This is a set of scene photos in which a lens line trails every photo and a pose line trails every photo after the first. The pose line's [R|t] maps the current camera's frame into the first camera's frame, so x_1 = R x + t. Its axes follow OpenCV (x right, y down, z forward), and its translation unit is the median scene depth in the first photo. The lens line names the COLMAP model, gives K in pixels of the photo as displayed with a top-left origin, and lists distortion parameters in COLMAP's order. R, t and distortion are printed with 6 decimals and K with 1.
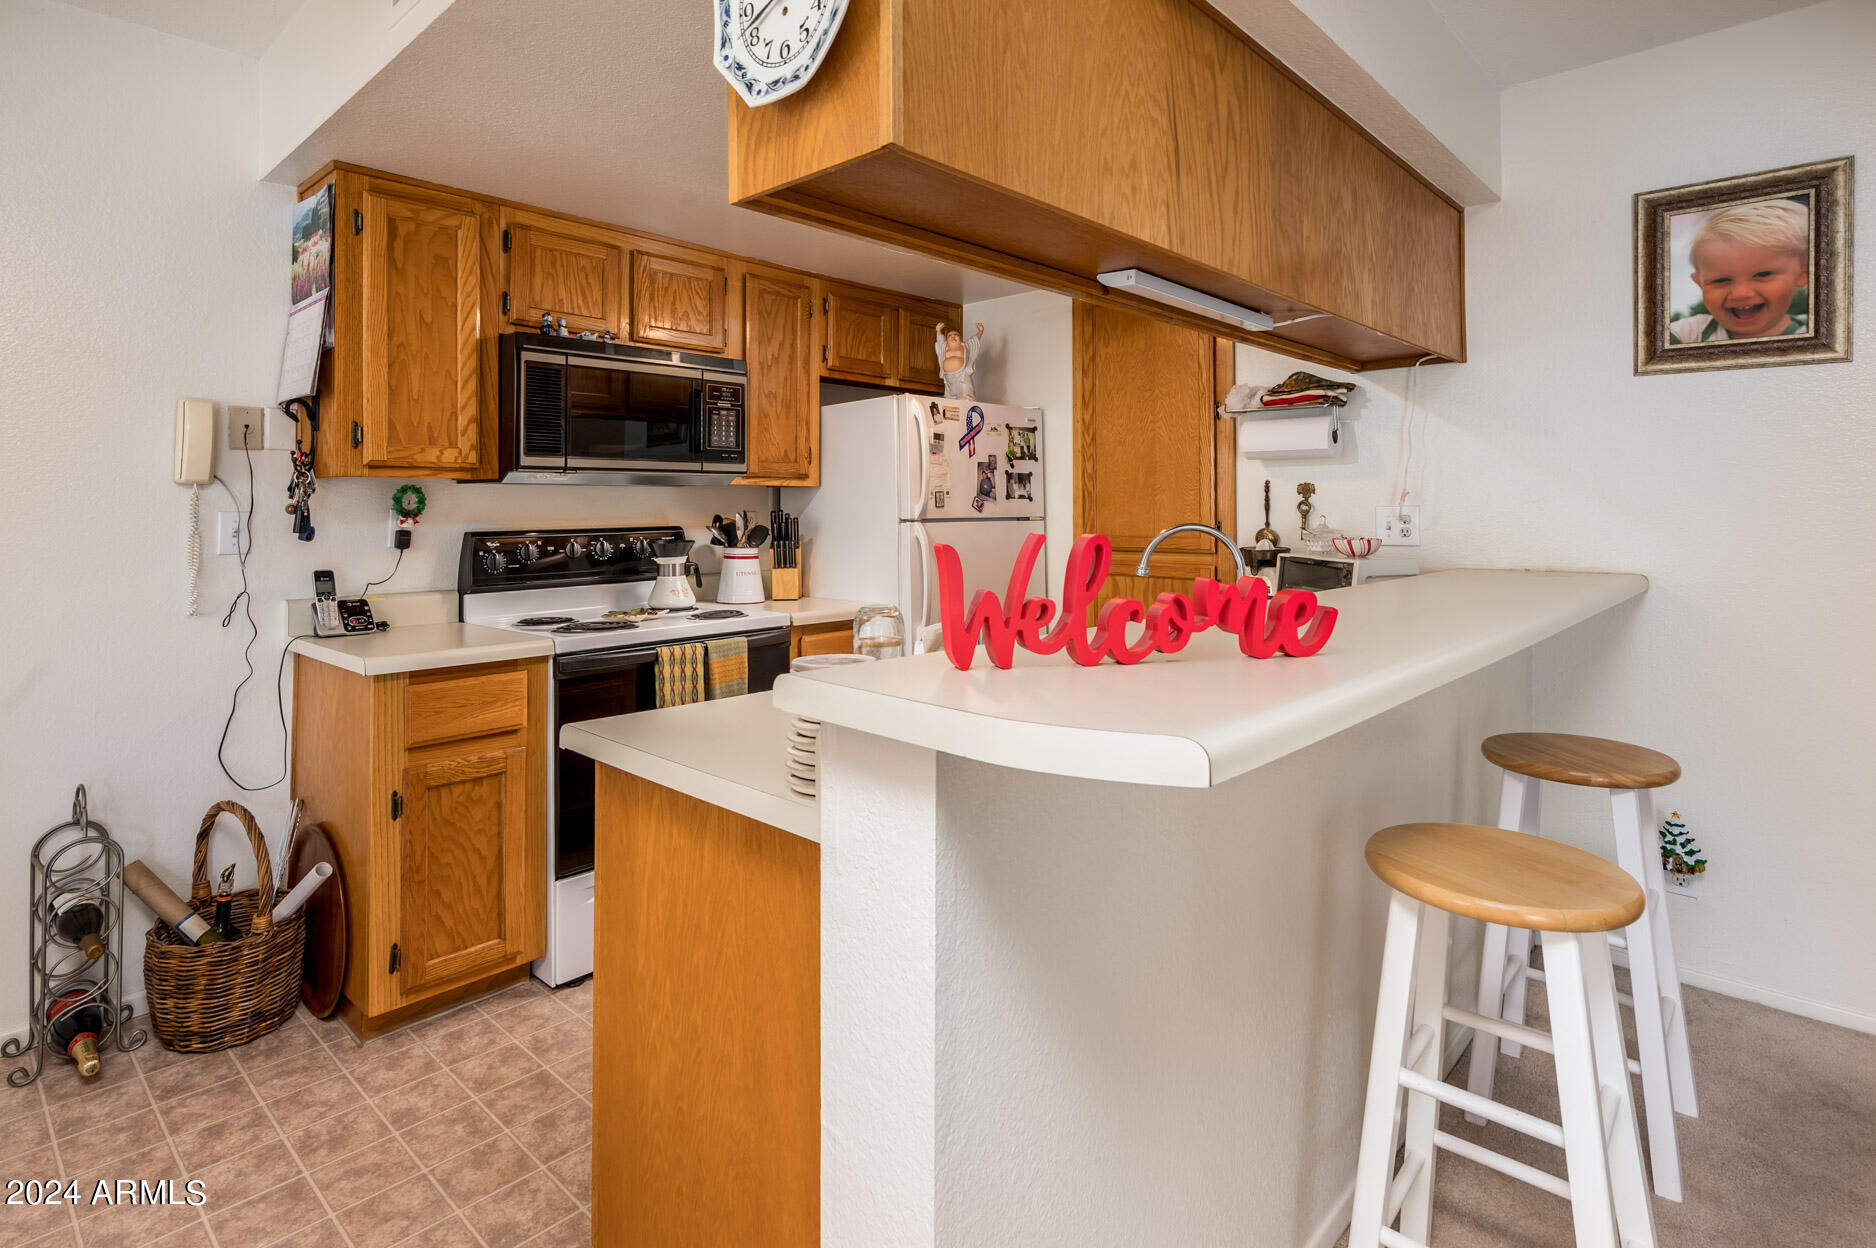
lens RADIAL K [[947.8, 0, 950.7], [0, 947.8, 487.6], [0, 0, 1]] dist [-0.001149, 0.000874]
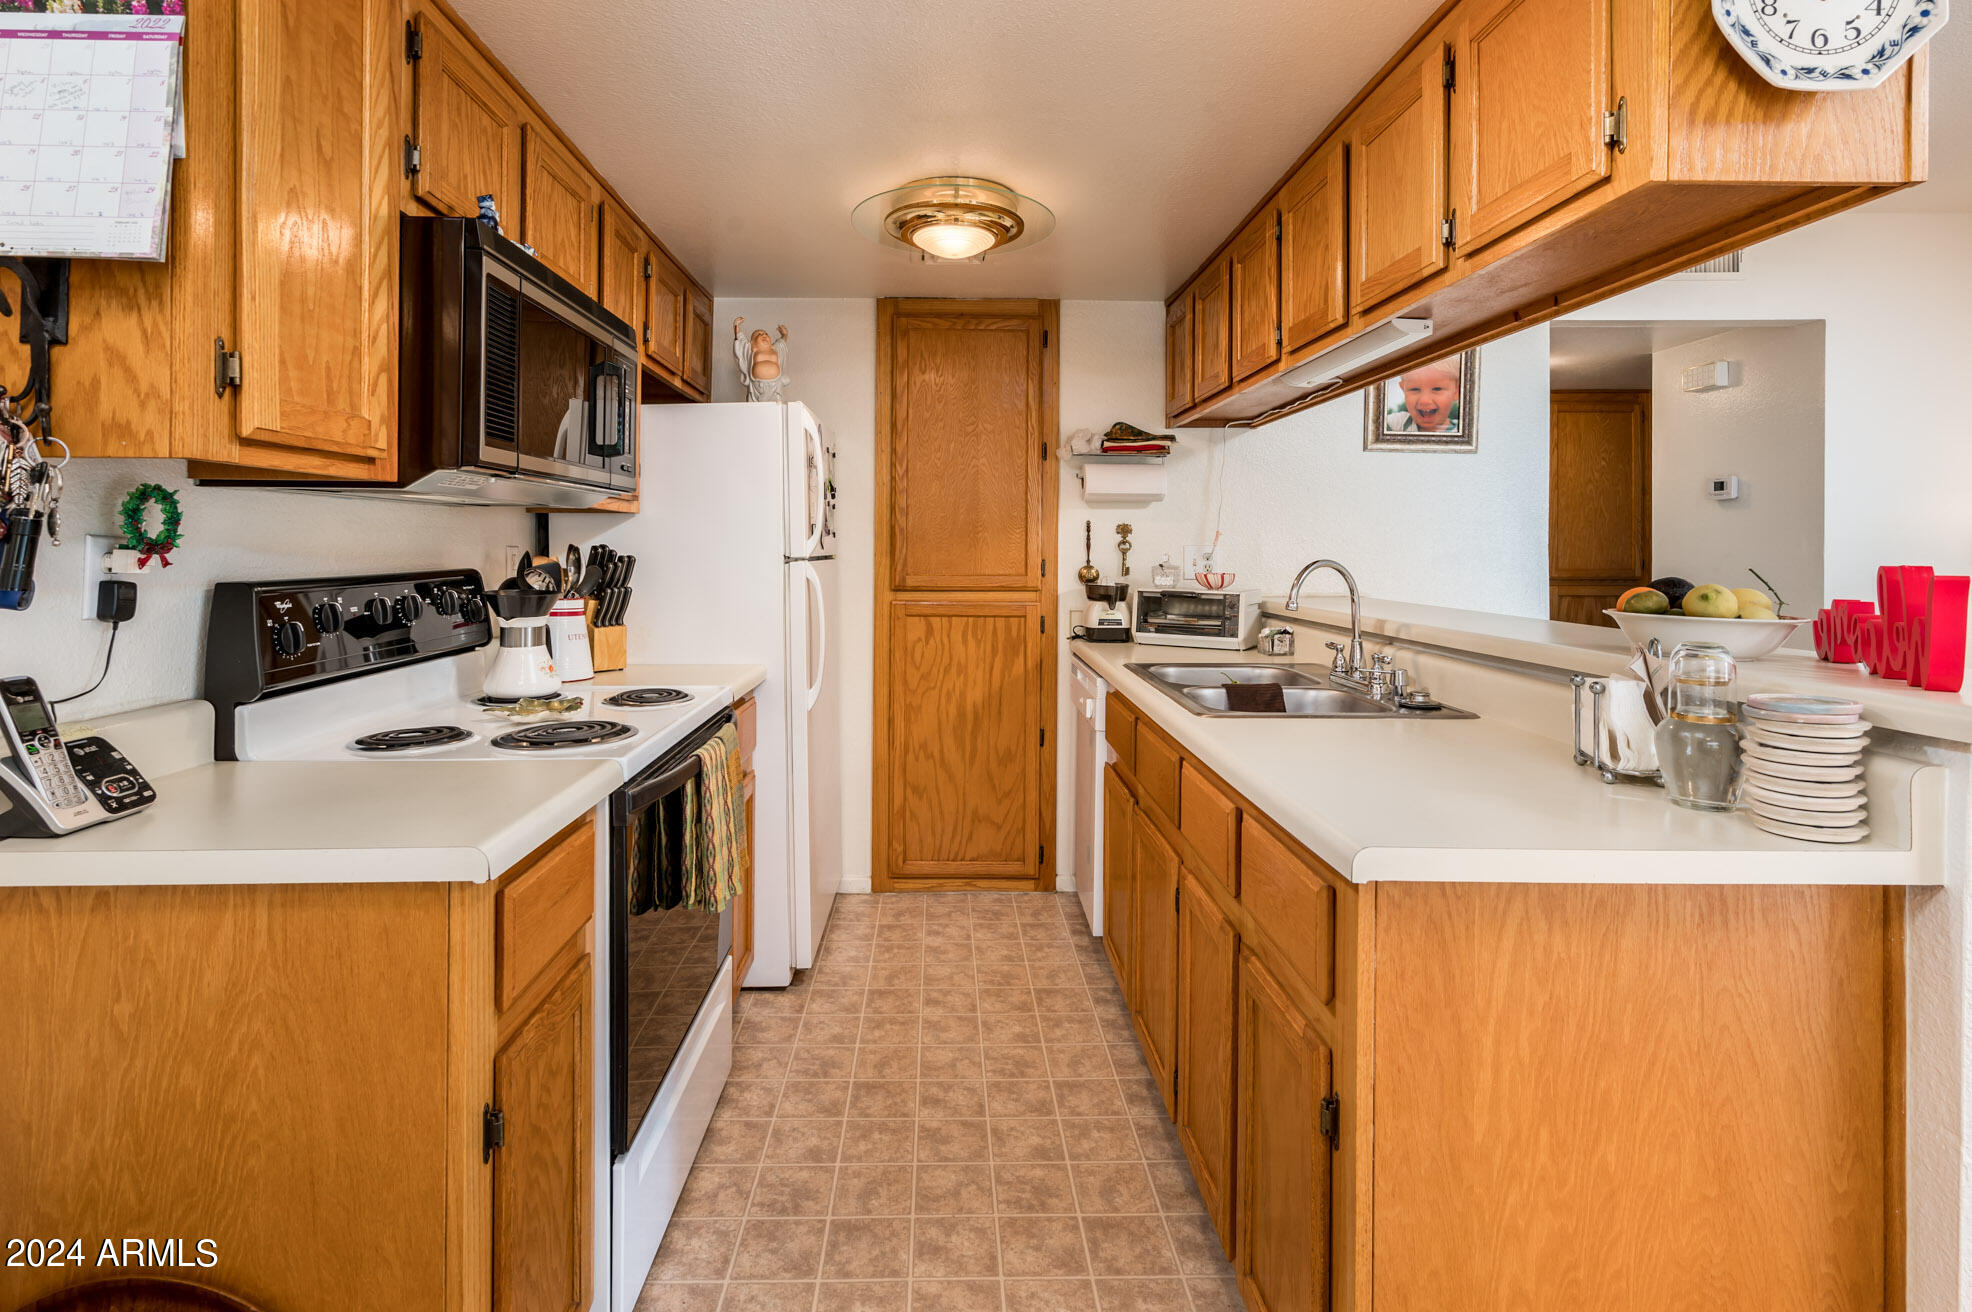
lens RADIAL K [[946.9, 0, 946.1], [0, 946.9, 545.6], [0, 0, 1]] dist [0.001950, 0.000715]
pose [[0.730037, 0.007256, 0.683369, -0.616137], [-0.020394, 0.999730, 0.011172, 0.014243], [-0.683103, -0.022092, 0.729988, 0.391685]]
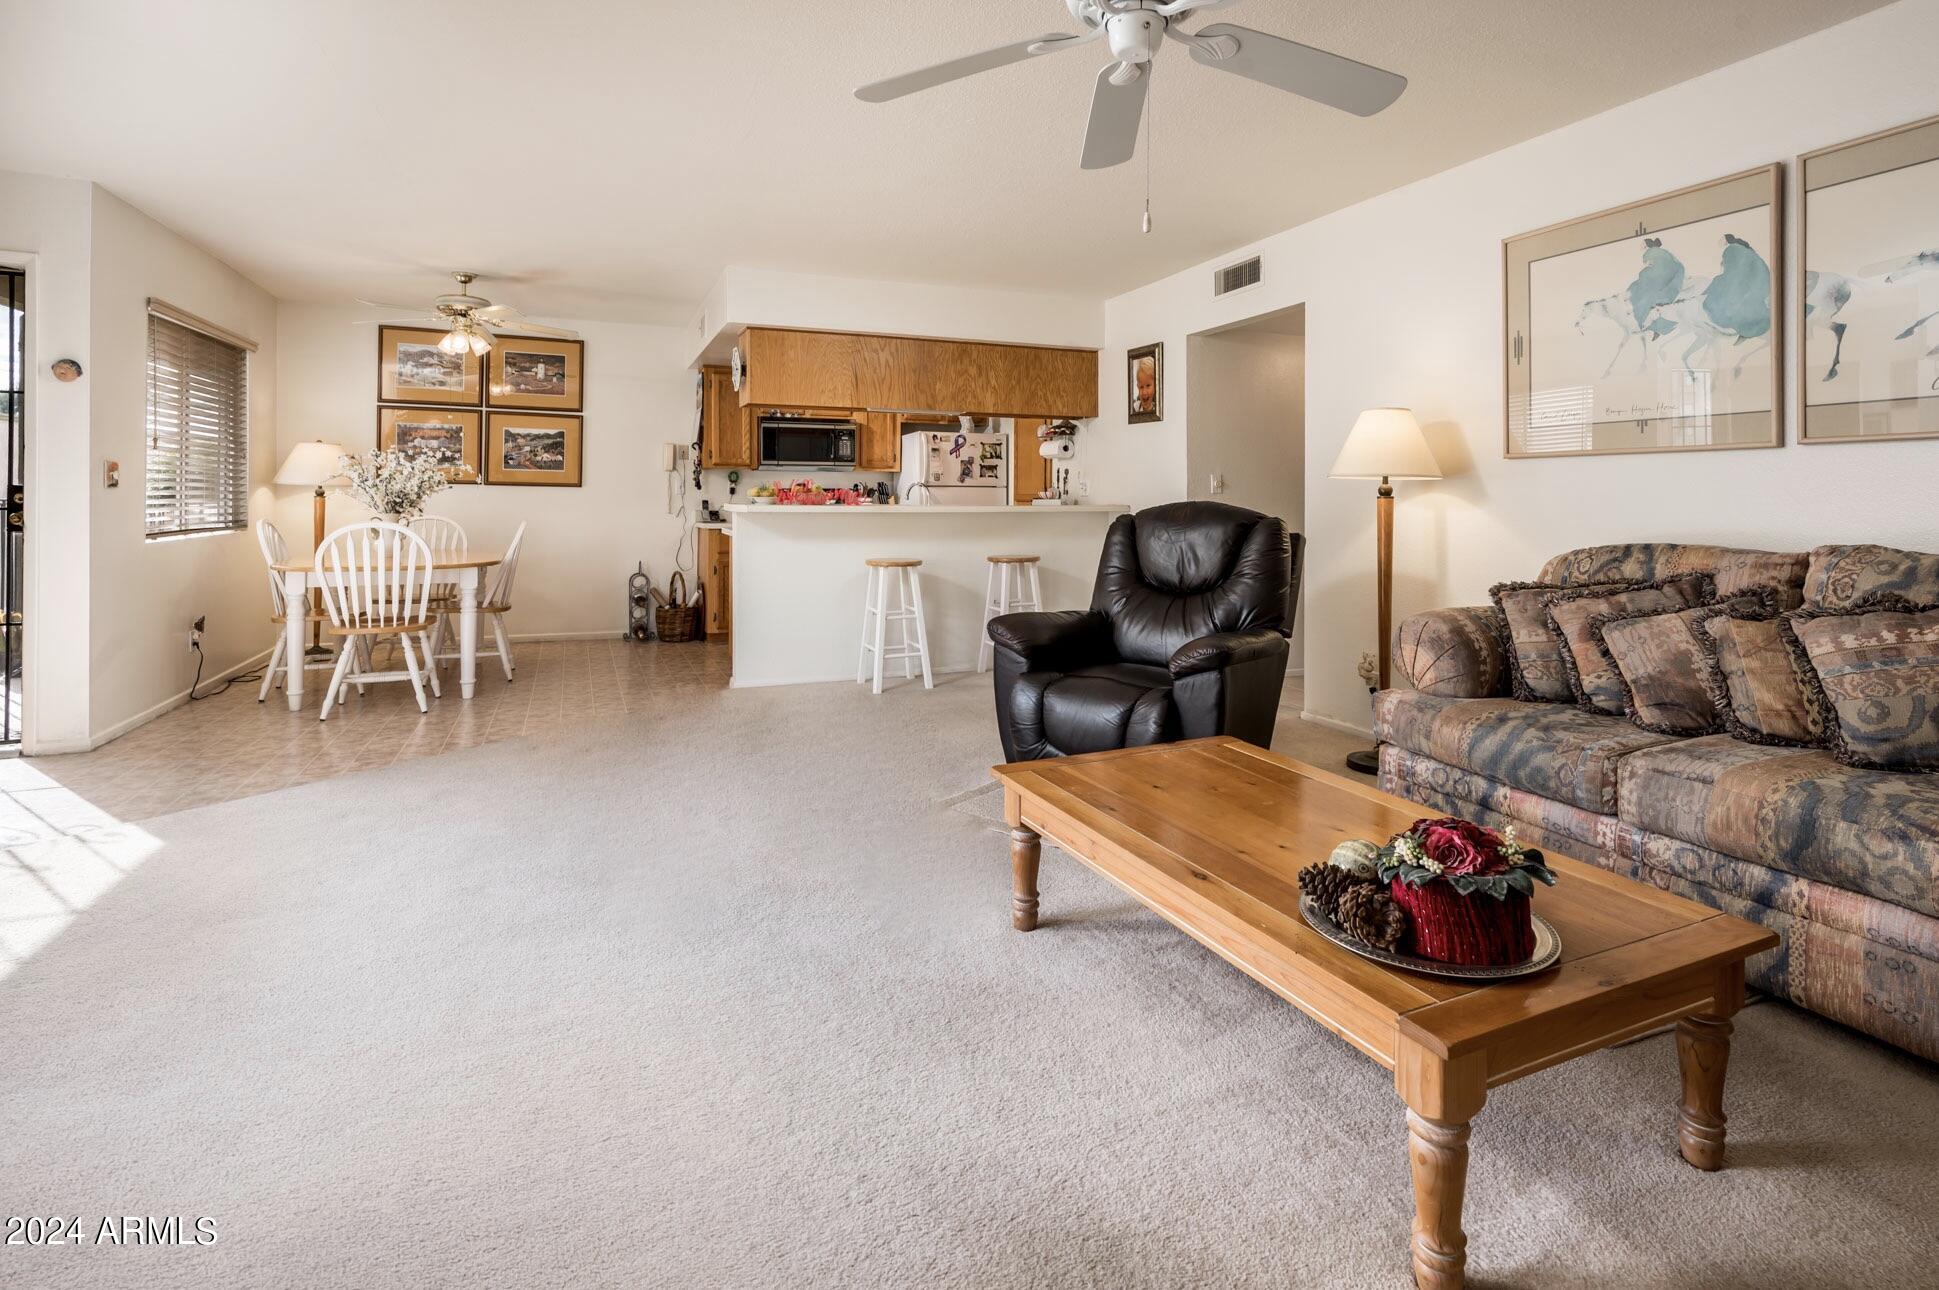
lens RADIAL K [[995.1, 0, 1062.2], [0, 995.1, 504.3], [0, 0, 1]] dist [0.000189, 0.000102]
pose [[0.928655, 0.007498, -0.370868, 1.445429], [0.001844, 0.999690, 0.024828, 0.024233], [0.370939, -0.023741, 0.928354, -1.394203]]
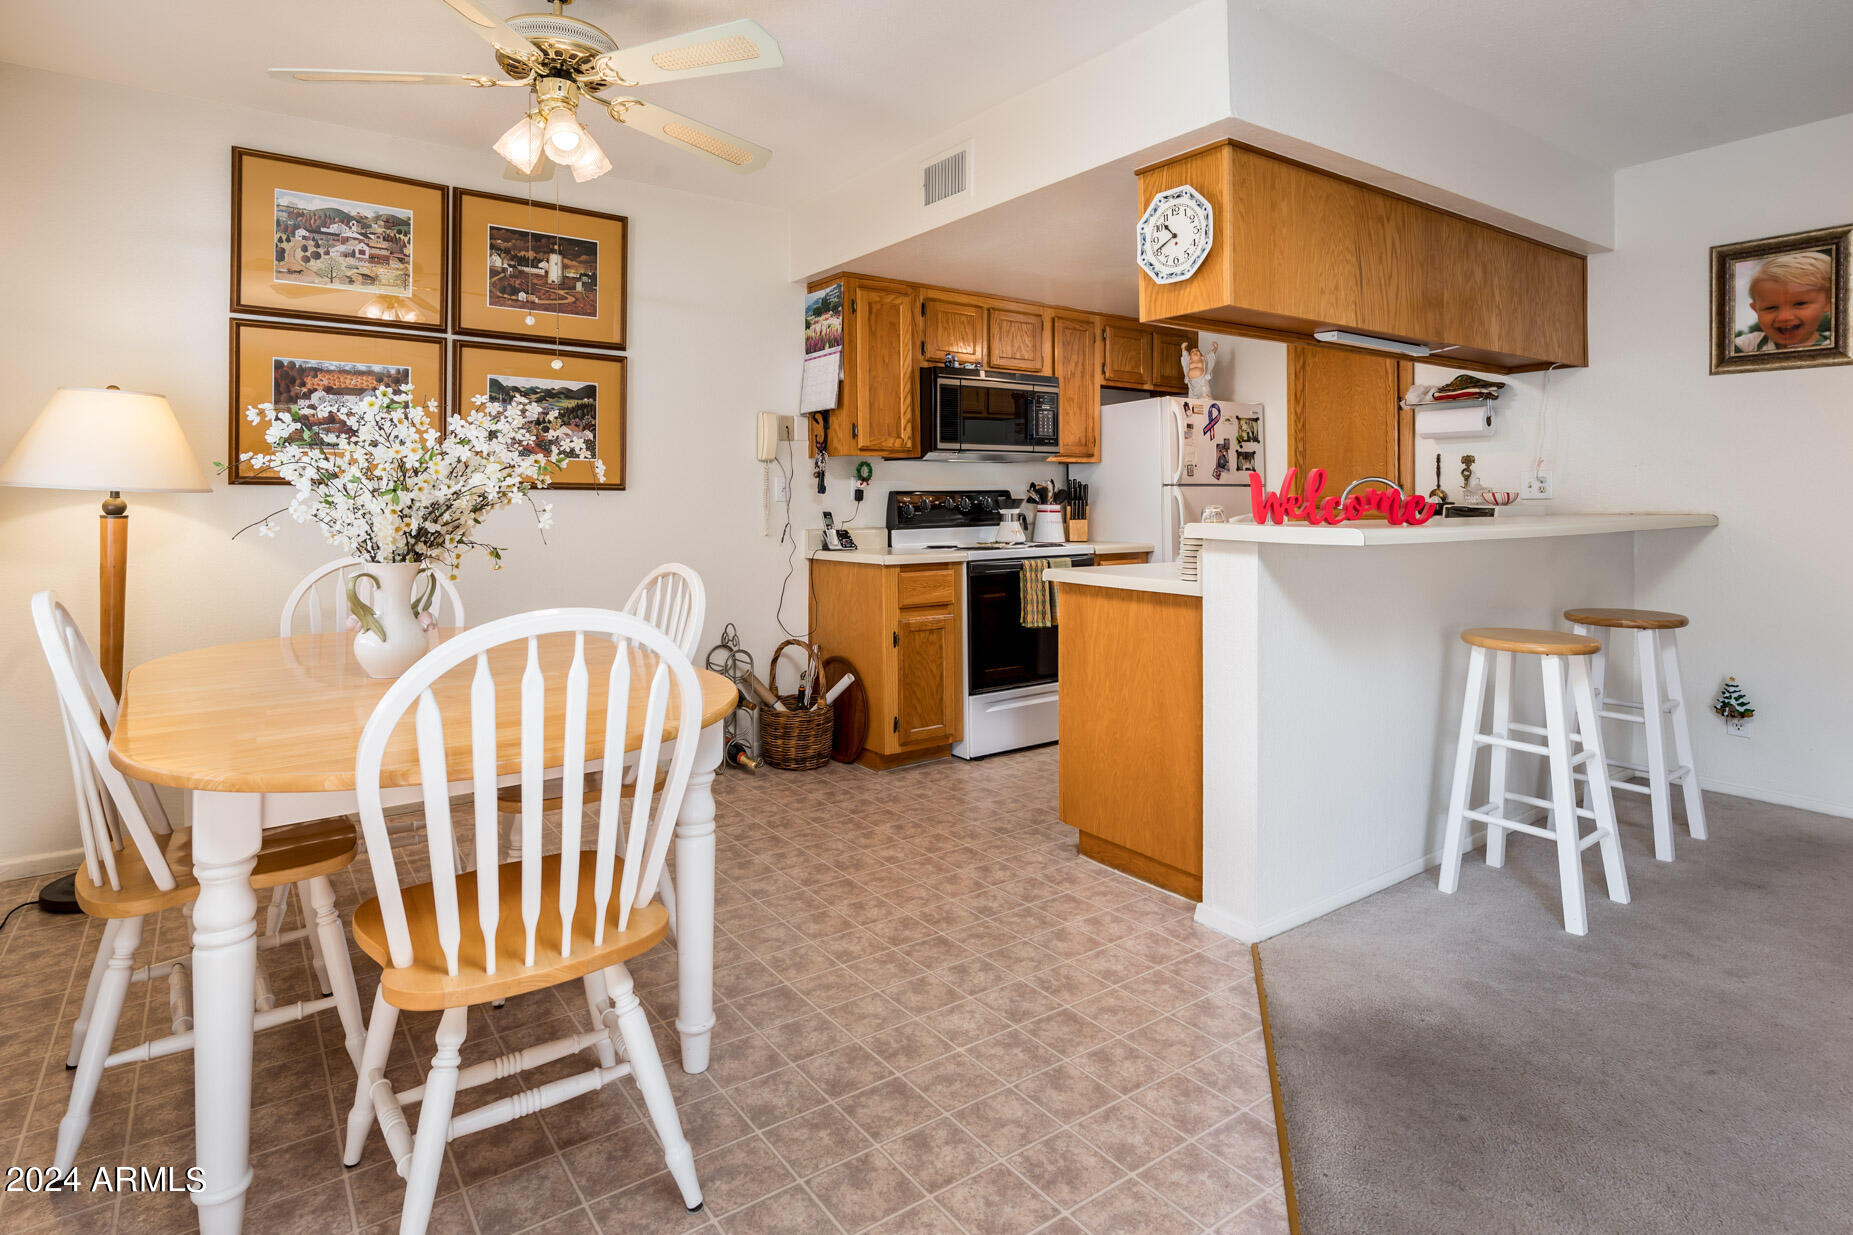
lens RADIAL K [[974.3, 0, 937.1], [0, 974.3, 497.3], [0, 0, 1]] dist [0.001284, 0.000683]
pose [[0.980876, -0.002683, -0.194615, -0.124614], [0.006511, 0.999798, 0.019032, 0.028213], [0.194524, -0.019935, 0.980695, -0.631426]]
